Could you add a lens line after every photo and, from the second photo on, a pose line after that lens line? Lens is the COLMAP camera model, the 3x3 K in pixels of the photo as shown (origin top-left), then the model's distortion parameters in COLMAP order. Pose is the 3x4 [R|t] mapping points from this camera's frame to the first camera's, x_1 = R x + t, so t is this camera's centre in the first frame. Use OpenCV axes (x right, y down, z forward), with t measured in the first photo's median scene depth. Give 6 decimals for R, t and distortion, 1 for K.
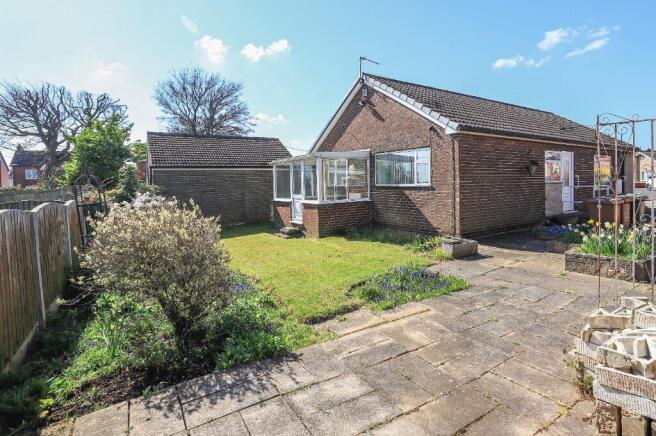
lens RADIAL K [[323.6, 0, 330.5], [0, 323.6, 204.9], [0, 0, 1]] dist [-0.067228, 0.036696]
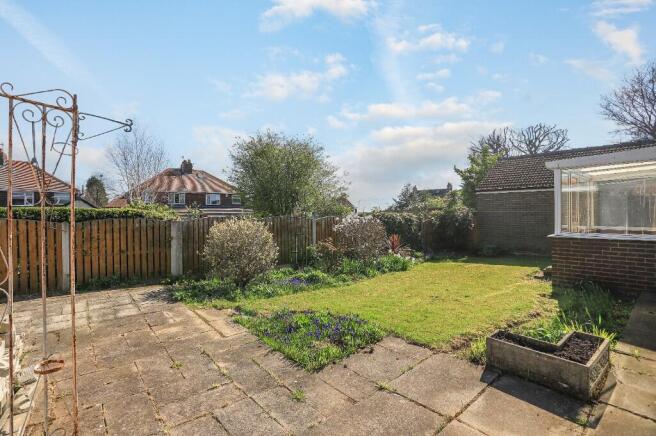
lens RADIAL K [[322.2, 0, 331.4], [0, 322.2, 206.8], [0, 0, 1]] dist [-0.071373, 0.034110]
pose [[0.173528, -0.002330, -0.984826, 1.375714], [-0.075568, 0.997017, -0.015674, -0.052435], [0.981926, 0.077141, 0.172834, 1.233432]]
